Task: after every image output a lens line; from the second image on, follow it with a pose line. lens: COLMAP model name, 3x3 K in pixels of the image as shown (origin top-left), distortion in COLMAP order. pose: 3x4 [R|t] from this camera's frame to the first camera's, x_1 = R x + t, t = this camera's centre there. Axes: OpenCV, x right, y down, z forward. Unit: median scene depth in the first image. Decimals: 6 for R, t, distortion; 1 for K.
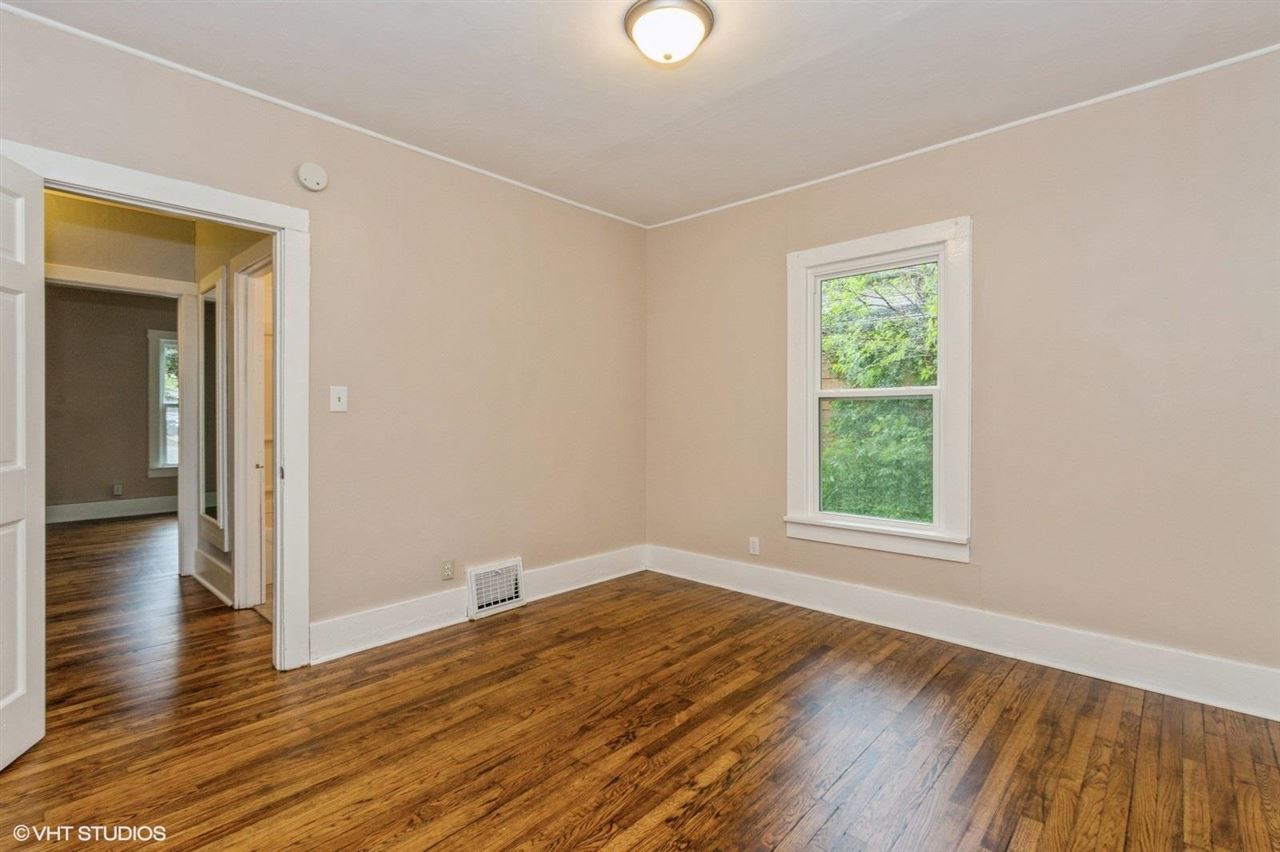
lens RADIAL K [[591.9, 0, 641.3], [0, 591.9, 414.0], [0, 0, 1]] dist [0.003436, 0.000332]
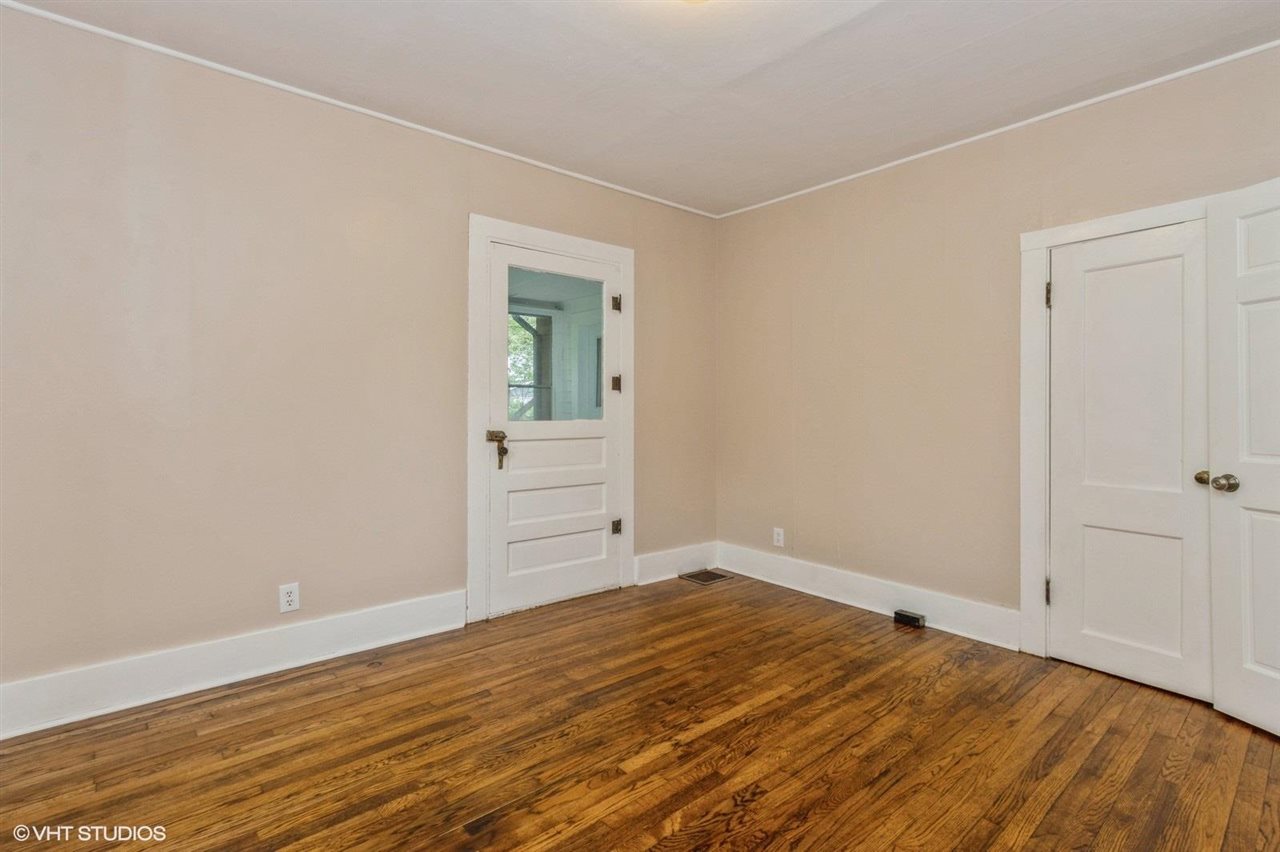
lens RADIAL K [[596.2, 0, 638.5], [0, 596.2, 410.2], [0, 0, 1]] dist [0.001538, -0.000007]
pose [[-0.993147, -0.001765, 0.116857, 0.024031], [-0.001039, 0.999980, 0.006278, -0.000324], [-0.116865, 0.006114, -0.993129, 1.801159]]
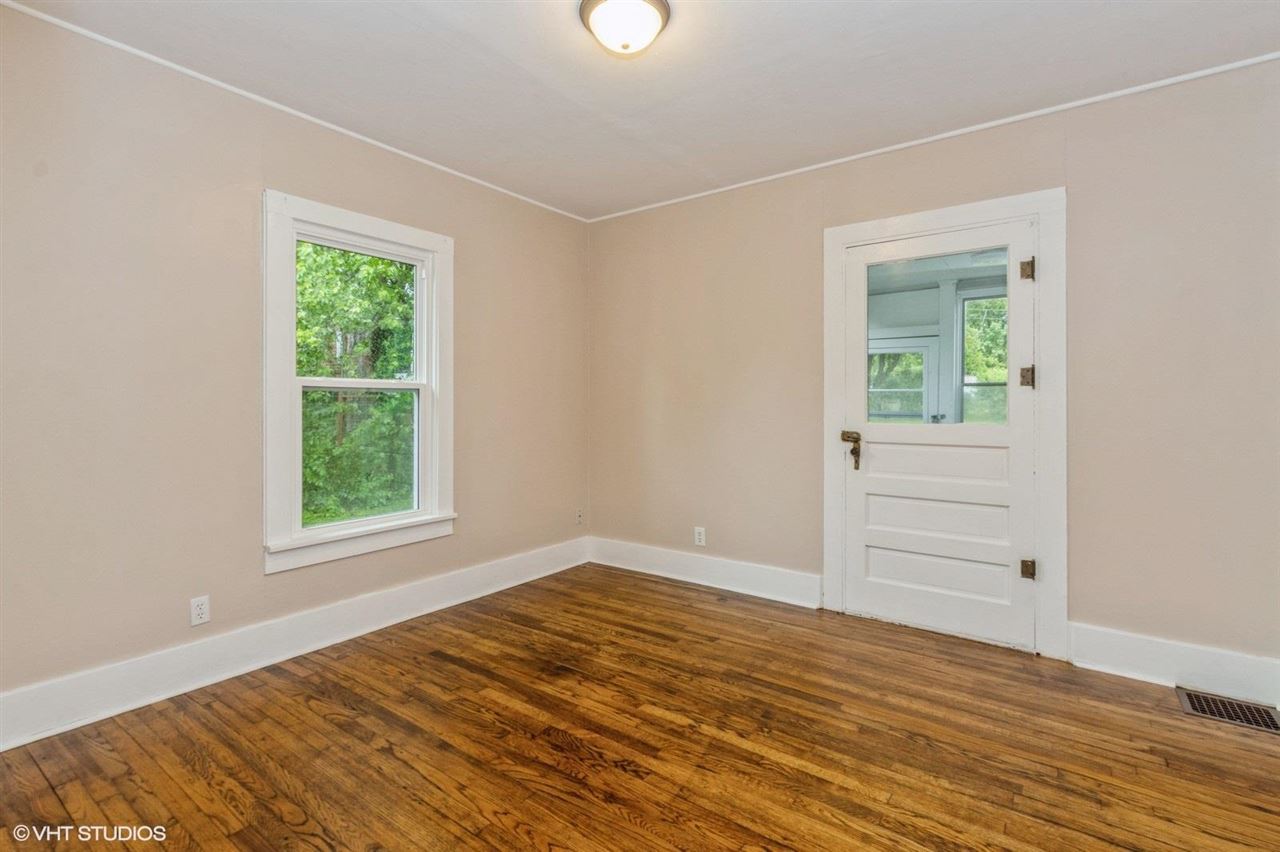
lens RADIAL K [[596.2, 0, 638.5], [0, 596.2, 410.2], [0, 0, 1]] dist [0.001538, -0.000007]
pose [[-0.119906, -0.005424, 0.992770, -0.906608], [-0.001472, 0.999985, 0.005286, -0.000222], [-0.992784, -0.000828, -0.119912, 1.067832]]
